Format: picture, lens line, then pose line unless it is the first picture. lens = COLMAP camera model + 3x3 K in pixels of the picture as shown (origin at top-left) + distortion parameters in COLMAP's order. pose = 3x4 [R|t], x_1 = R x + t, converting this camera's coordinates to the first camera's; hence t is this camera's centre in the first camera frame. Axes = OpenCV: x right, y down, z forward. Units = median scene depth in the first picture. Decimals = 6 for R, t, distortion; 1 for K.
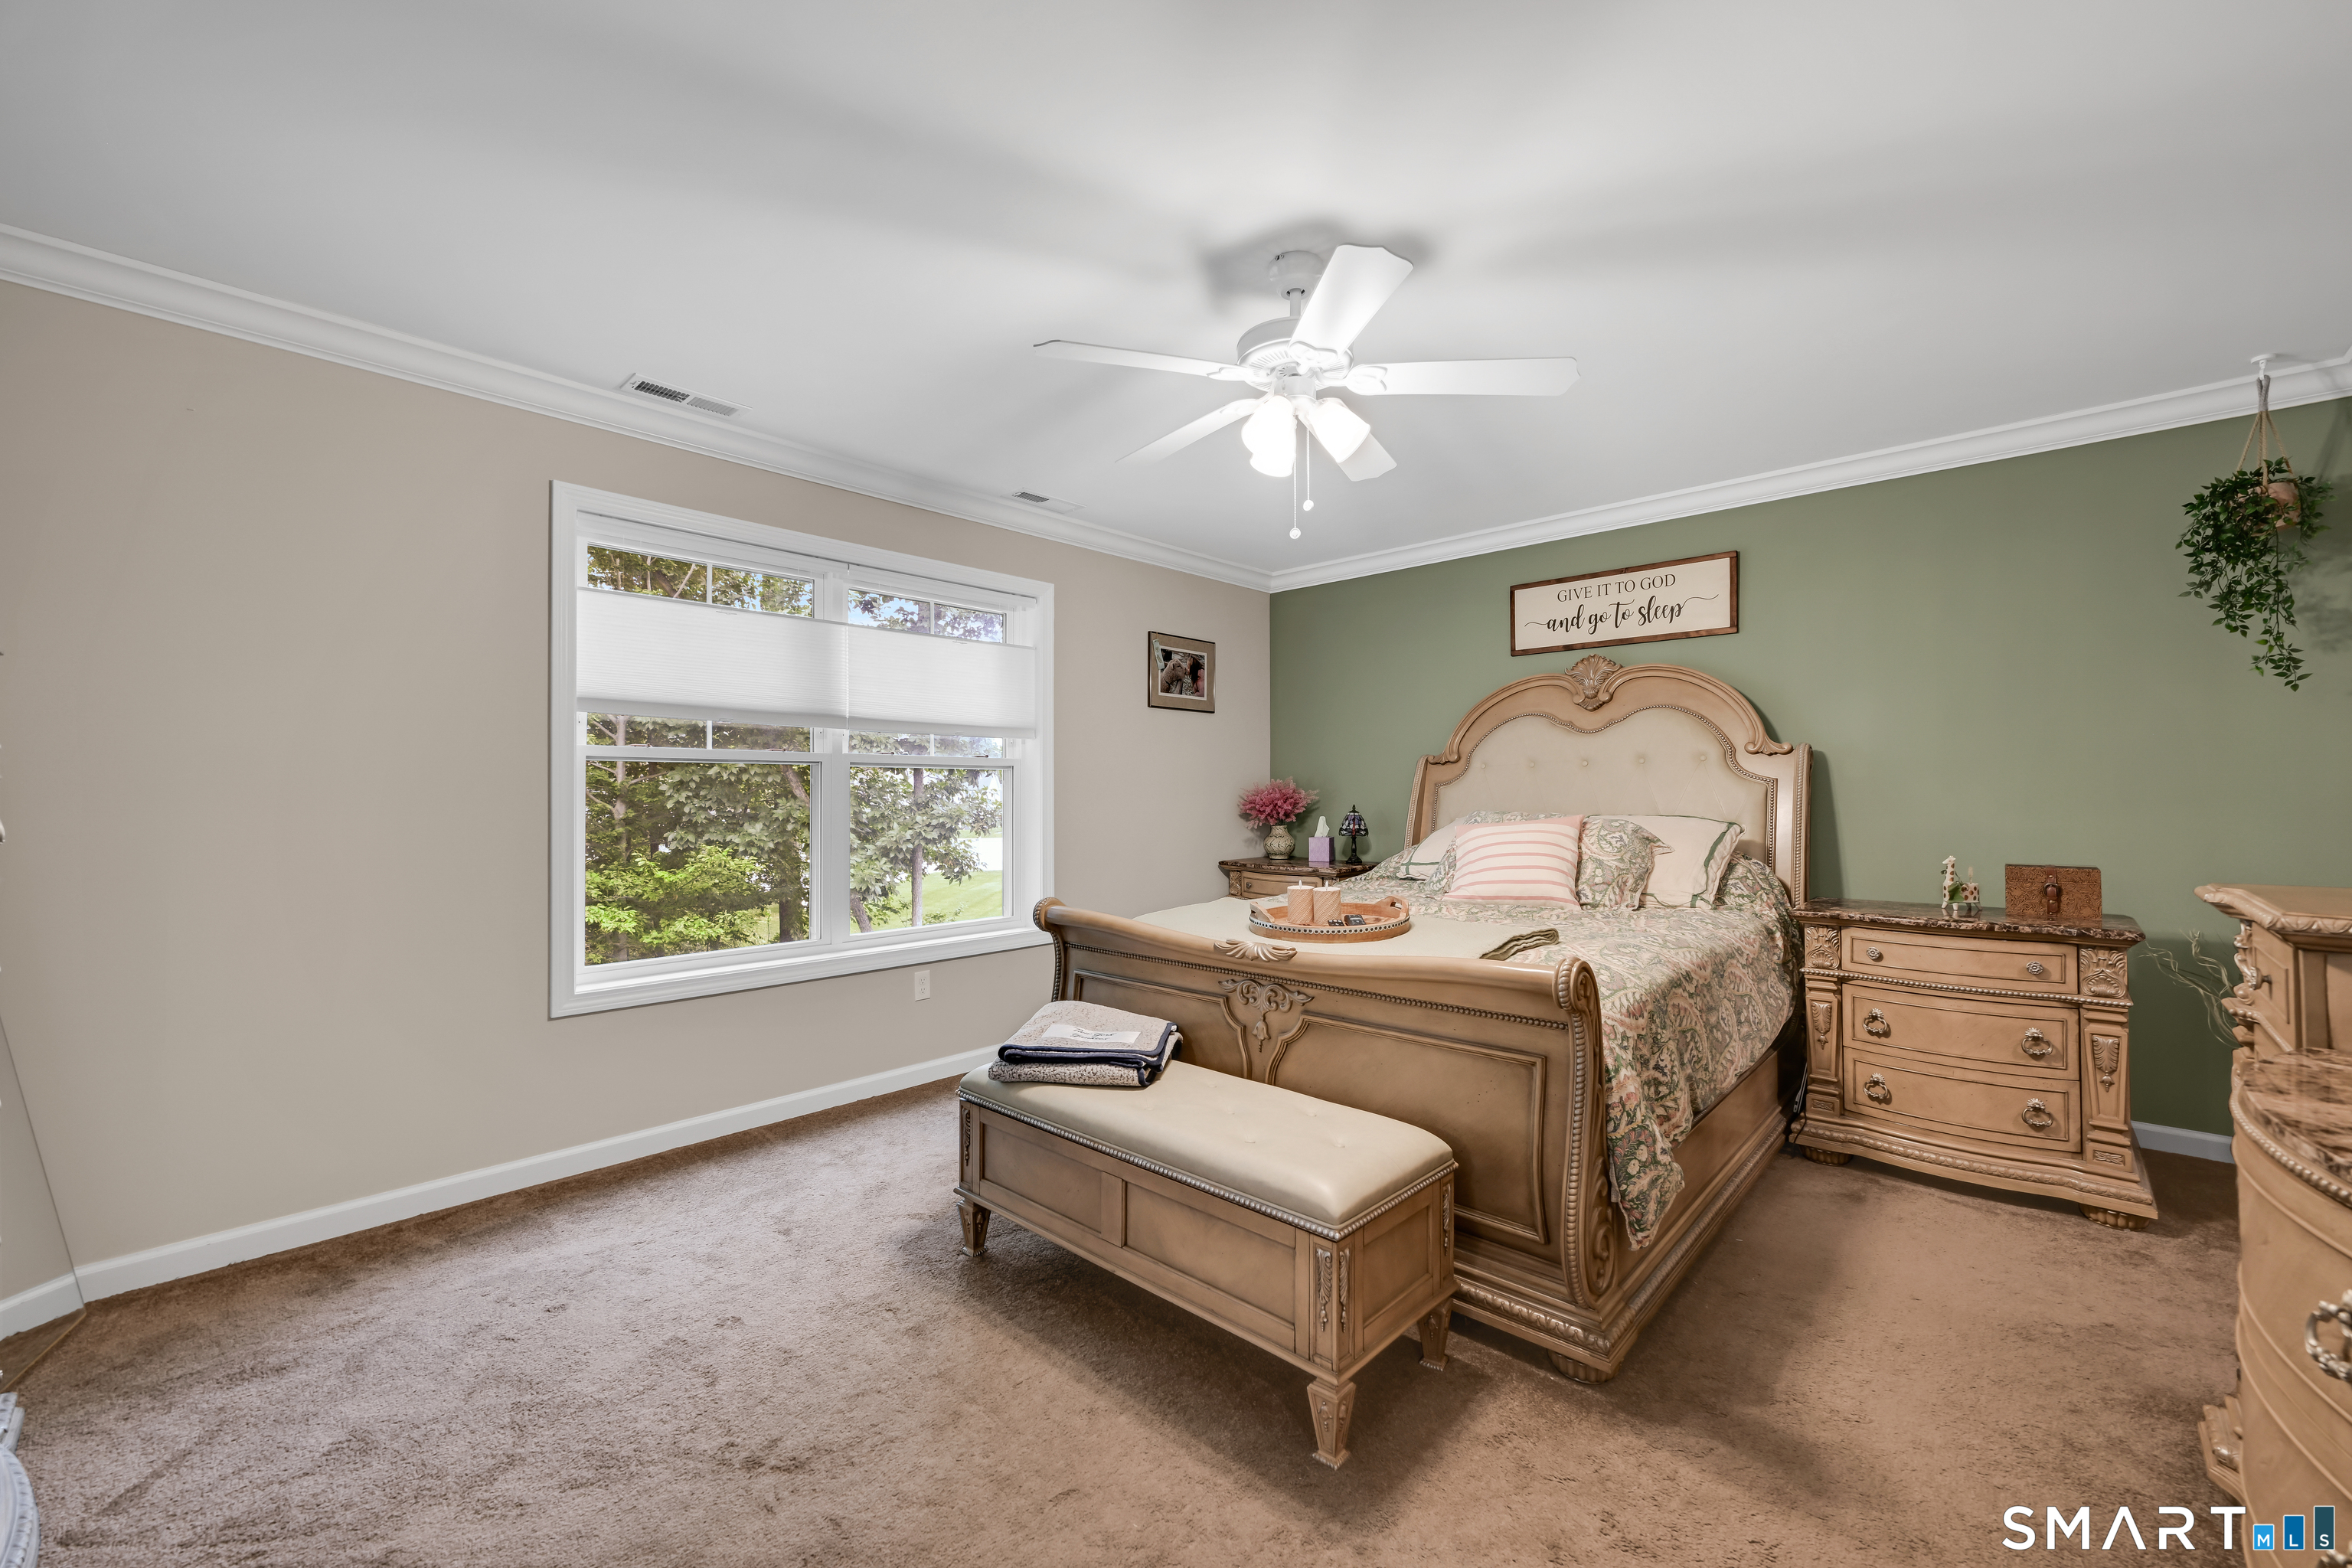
lens RADIAL K [[956.5, 0, 1193.7], [0, 956.5, 788.4], [0, 0, 1]] dist [-0.014989, -0.000361]
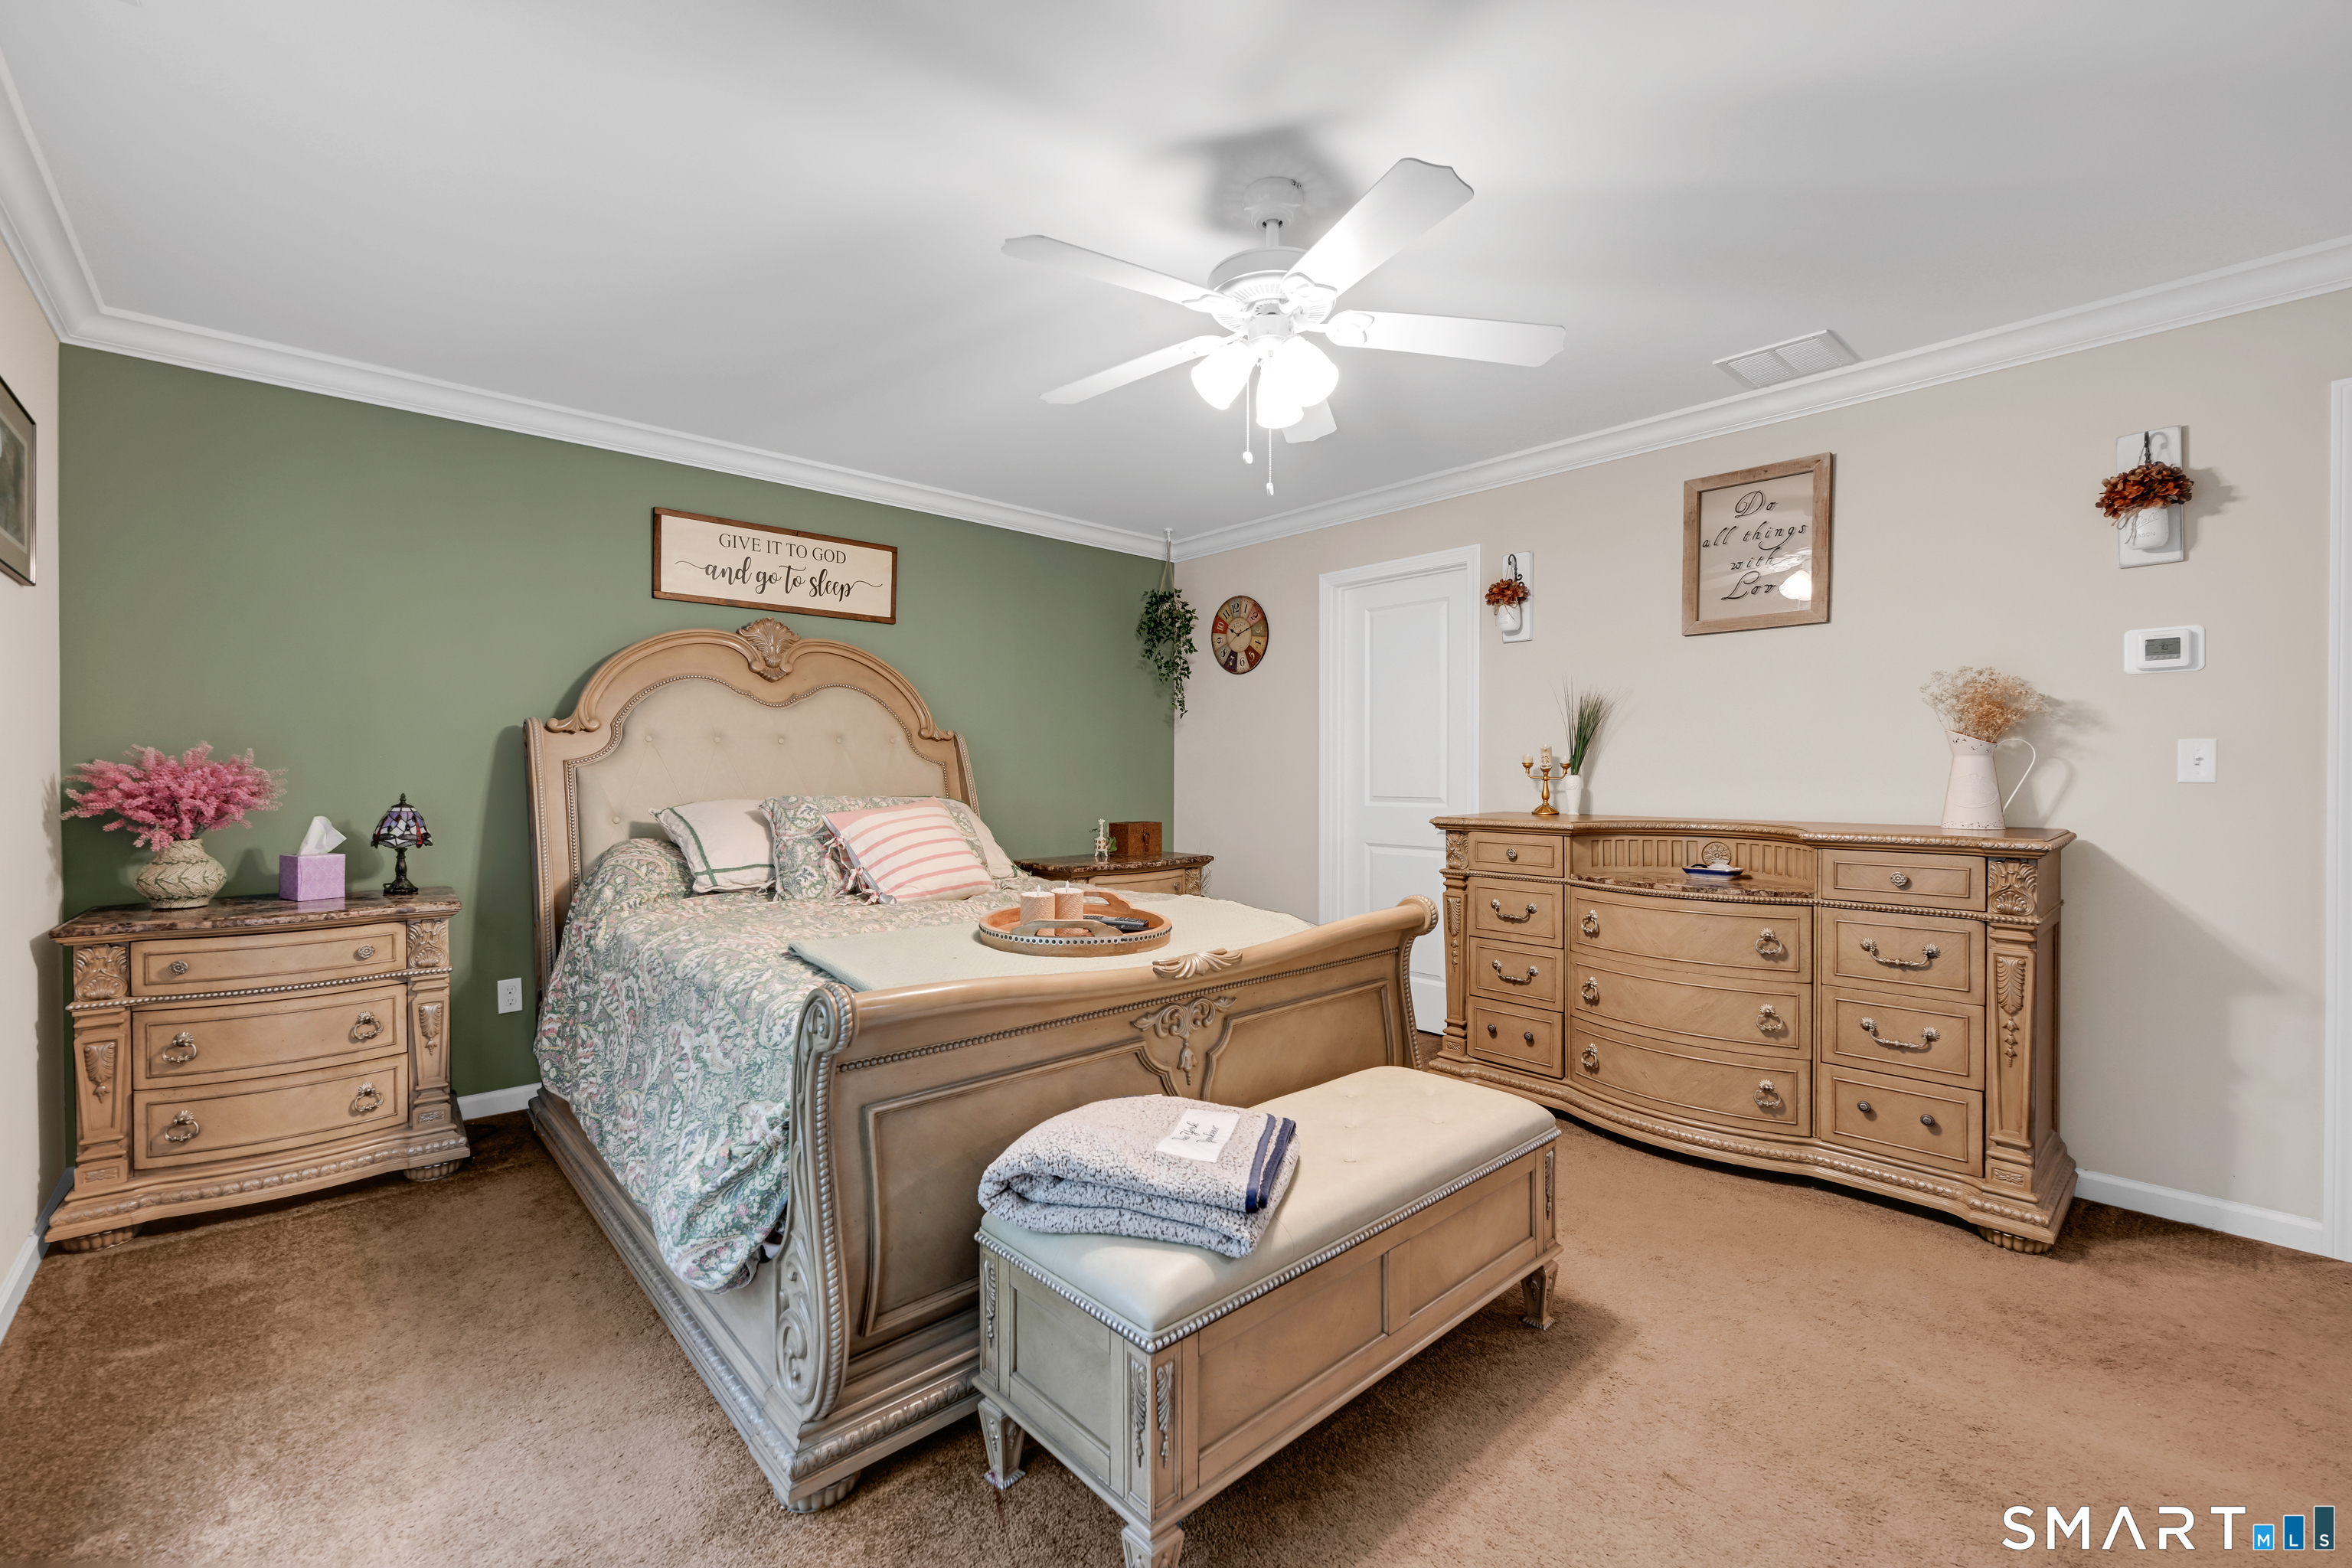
lens RADIAL K [[956.5, 0, 1193.3], [0, 956.5, 778.9], [0, 0, 1]] dist [-0.014989, -0.000361]
pose [[0.074713, -0.001155, 0.997204, -0.441922], [-0.006282, 0.999979, 0.001629, 0.005368], [-0.997185, -0.006386, 0.074704, 0.549616]]
